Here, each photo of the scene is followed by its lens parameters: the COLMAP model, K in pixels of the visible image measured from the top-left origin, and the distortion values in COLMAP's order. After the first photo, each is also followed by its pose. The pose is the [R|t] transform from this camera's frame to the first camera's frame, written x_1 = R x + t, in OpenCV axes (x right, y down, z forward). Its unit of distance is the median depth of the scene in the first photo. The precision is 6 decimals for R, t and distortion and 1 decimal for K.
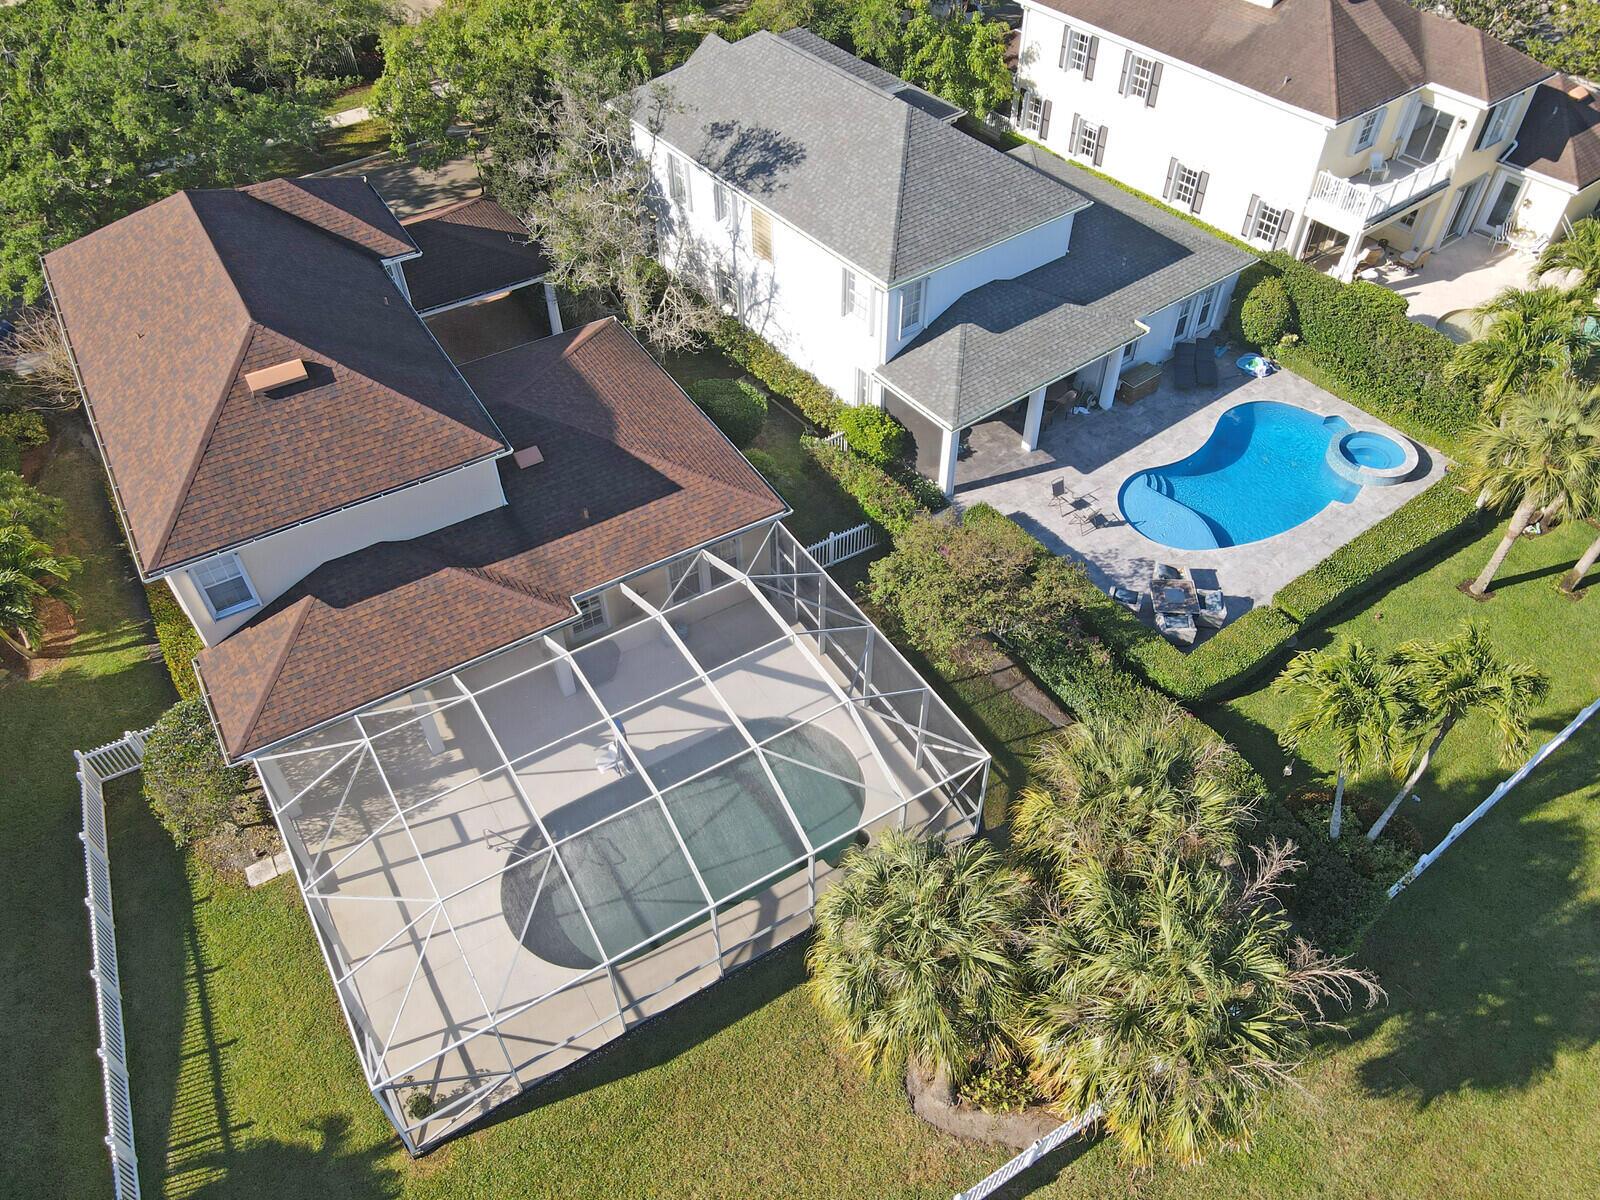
lens RADIAL K [[1176.0, 0, 807.2], [0, 1176.0, 591.6], [0, 0, 1]] dist [-0.008663, 0.039383]
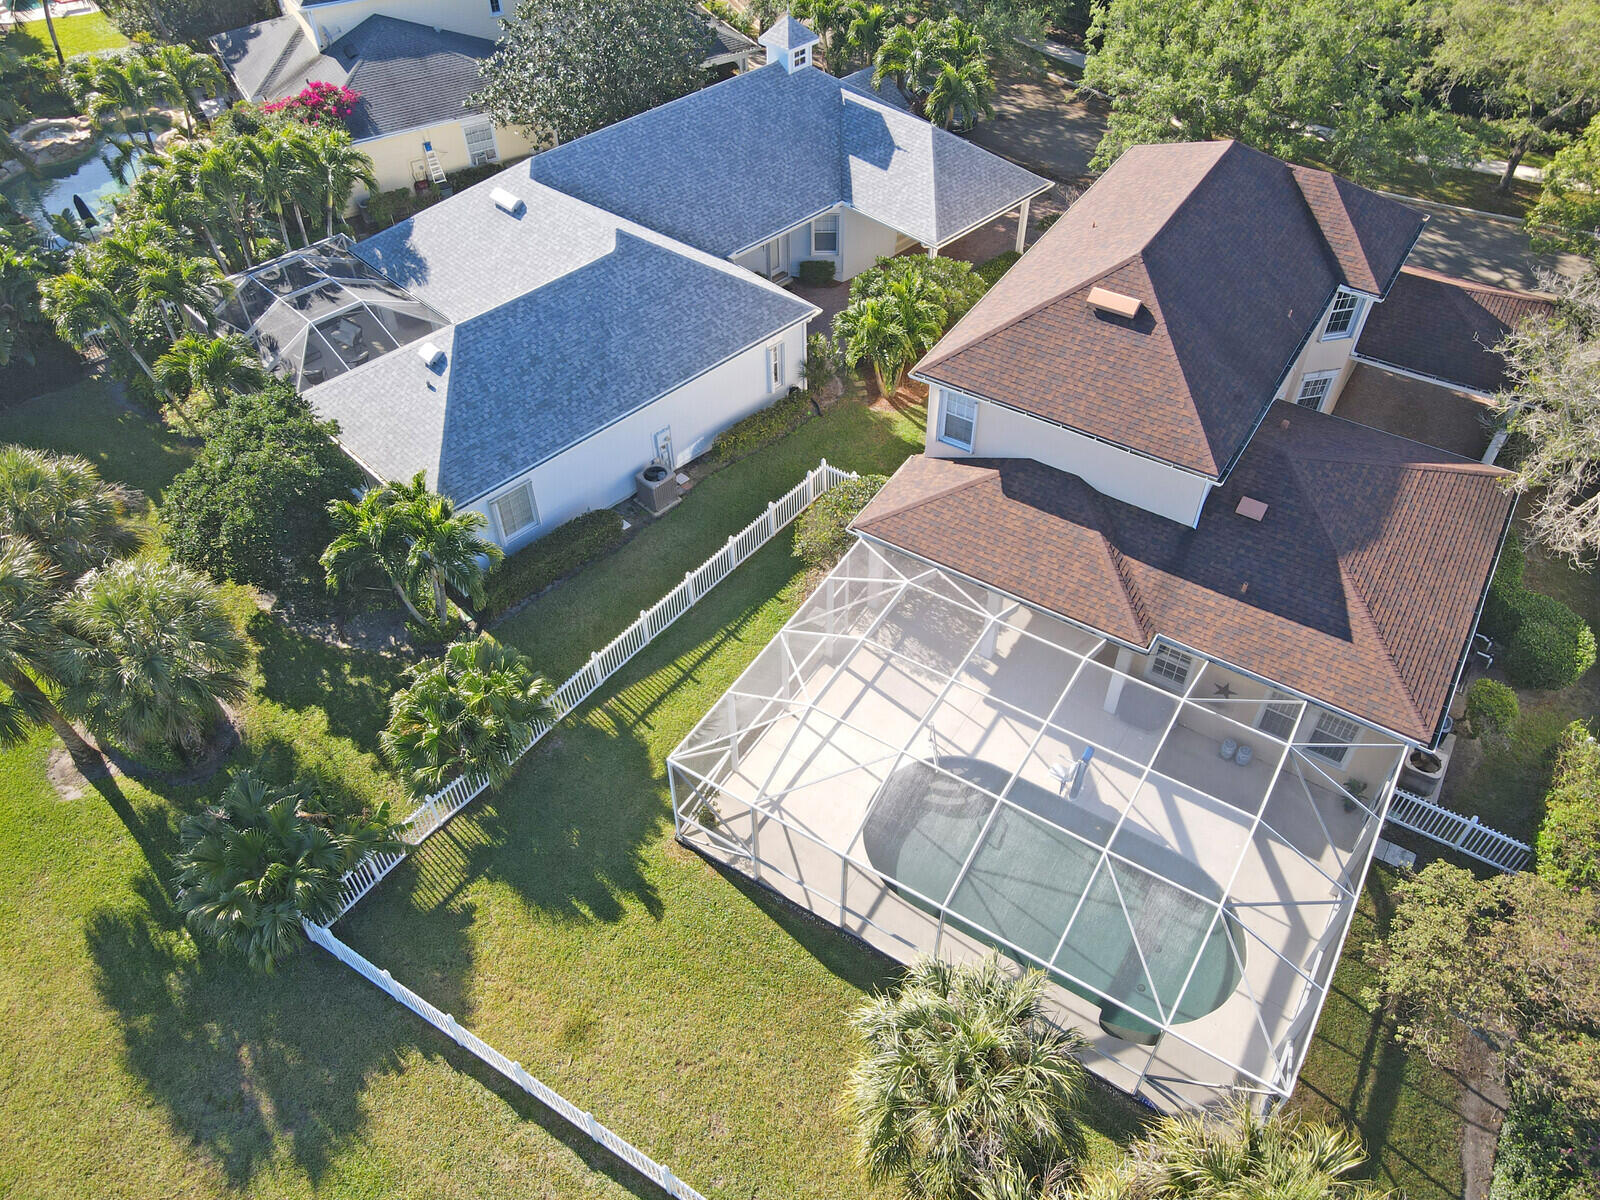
lens RADIAL K [[1176.0, 0, 807.2], [0, 1176.0, 591.6], [0, 0, 1]] dist [-0.008663, 0.039383]
pose [[0.437812, 0.641898, -0.629514, 0.225984], [-0.640150, 0.714207, 0.283048, -0.094159], [0.631291, 0.279062, 0.723600, 0.084572]]
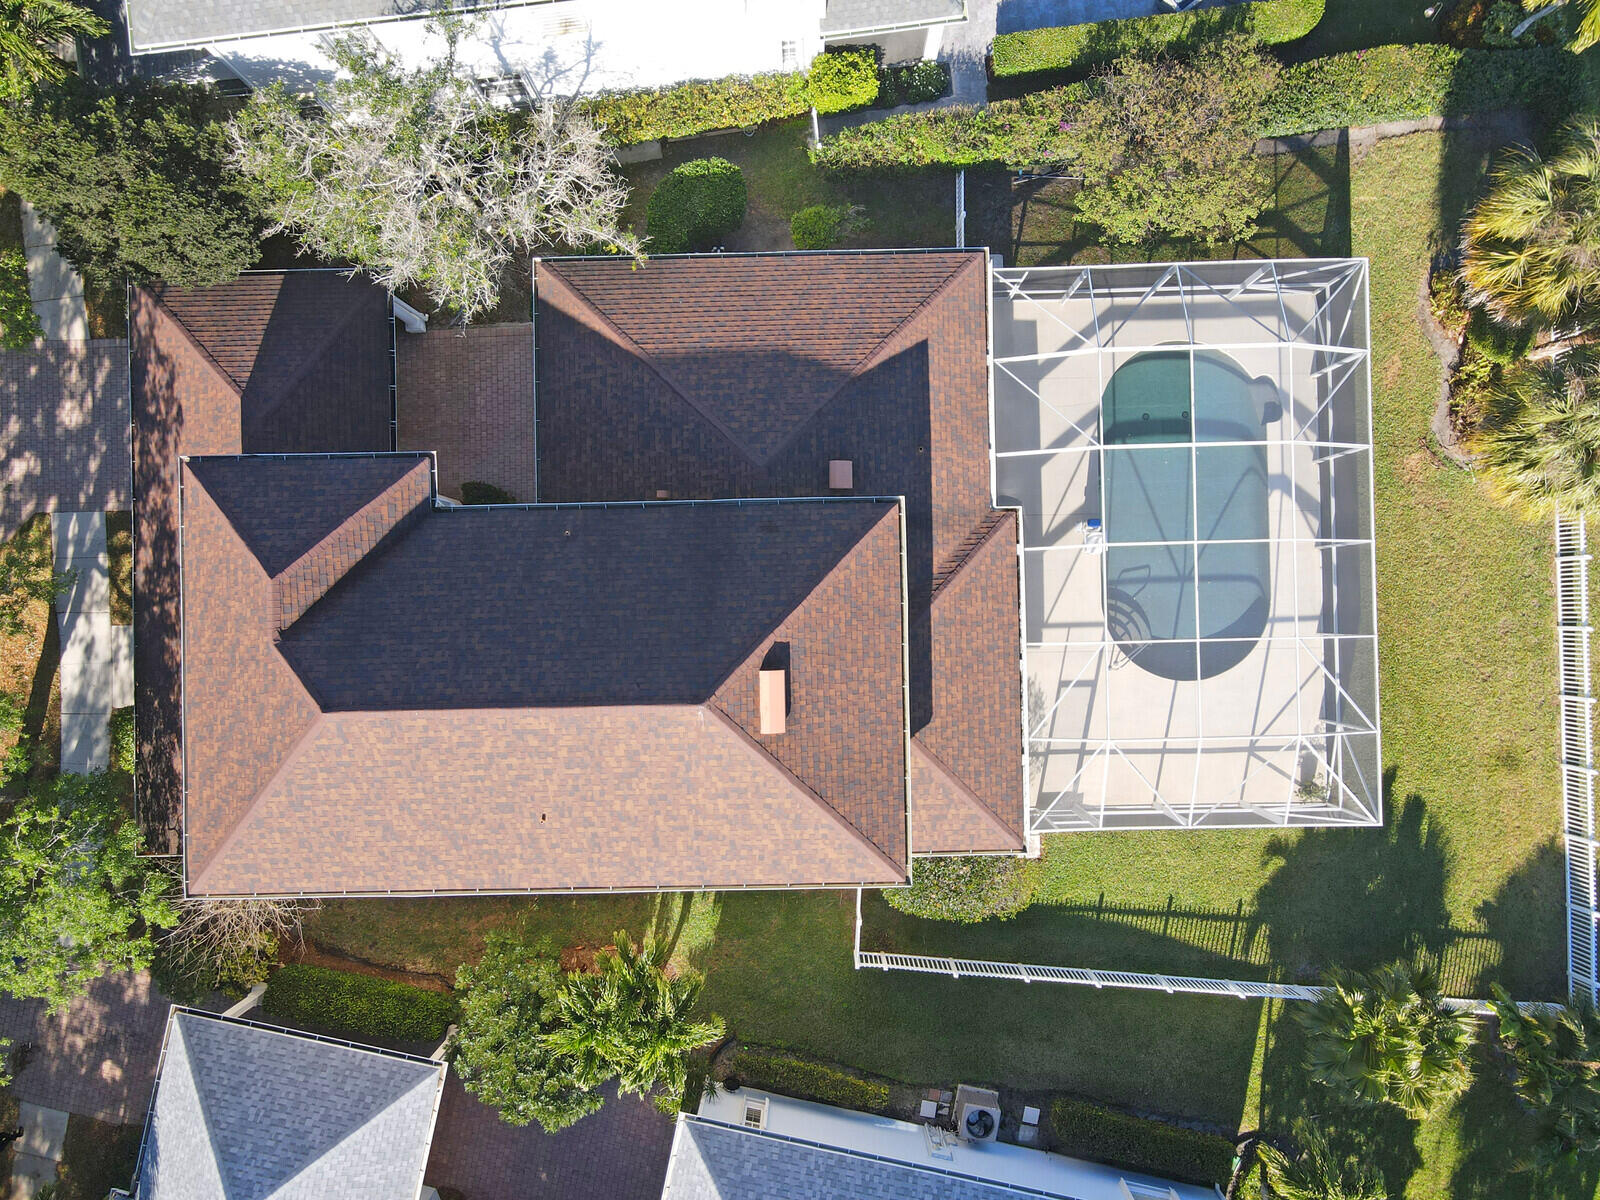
lens RADIAL K [[1176.0, 0, 807.2], [0, 1176.0, 591.6], [0, 0, 1]] dist [-0.008663, 0.039383]
pose [[0.507462, -0.861569, 0.013499, -0.302973], [0.621323, 0.376723, 0.687050, -0.633542], [-0.597026, -0.340264, 0.726485, 0.304582]]
